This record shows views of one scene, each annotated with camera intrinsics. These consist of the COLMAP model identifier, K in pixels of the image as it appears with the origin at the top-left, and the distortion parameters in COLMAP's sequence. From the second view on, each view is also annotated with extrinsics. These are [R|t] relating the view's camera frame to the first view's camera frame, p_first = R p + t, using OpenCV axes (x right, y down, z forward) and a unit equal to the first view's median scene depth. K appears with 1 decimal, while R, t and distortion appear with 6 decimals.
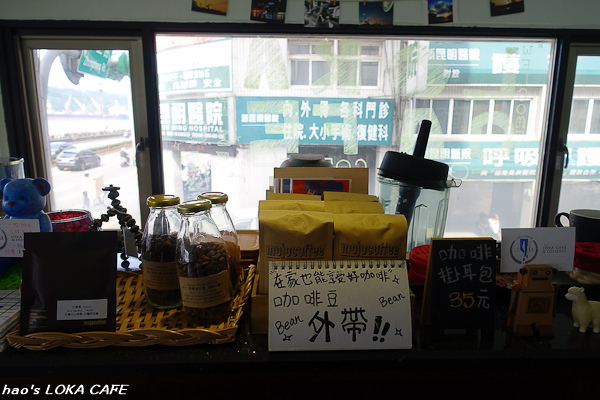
lens RADIAL K [[412.8, 0, 300.3], [0, 412.8, 201.4], [0, 0, 1]] dist [-0.007210, 0.000458]
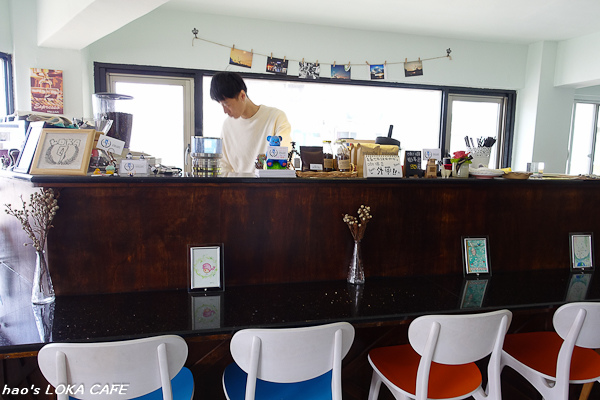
lens RADIAL K [[412.8, 0, 303.9], [0, 412.8, 194.9], [0, 0, 1]] dist [-0.007210, 0.000458]
pose [[0.978963, -0.007439, 0.203903, -0.306029], [0.026177, 0.995656, -0.089356, 0.183997], [-0.202353, 0.092814, 0.974905, -0.549120]]
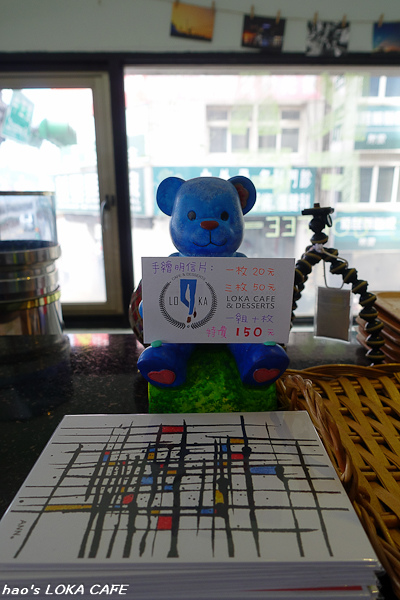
lens RADIAL K [[412.8, 0, 200.7], [0, 412.8, 299.5], [0, 0, 1]] dist [-0.007210, 0.000458]
pose [[0.999843, -0.007833, -0.015920, -0.191099], [0.008731, 0.998327, 0.057154, 0.016226], [0.015446, -0.057284, 0.998238, 0.146509]]
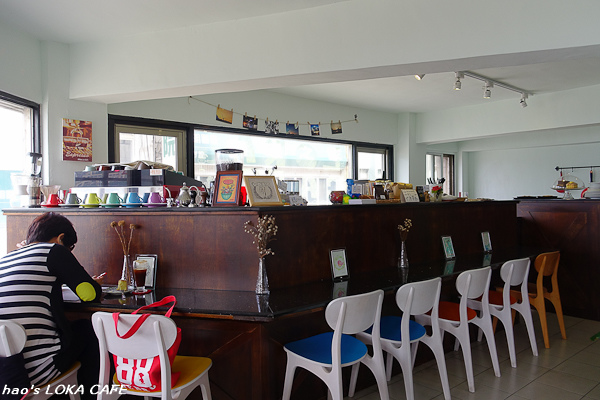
lens RADIAL K [[436.3, 0, 298.9], [0, 436.3, 199.6], [0, 0, 1]] dist [-0.012503, -0.004456]
pose [[0.787789, -0.019278, 0.615643, -1.181773], [0.138519, 0.979452, -0.146582, 0.233498], [-0.600167, 0.200754, 0.774272, -0.687111]]
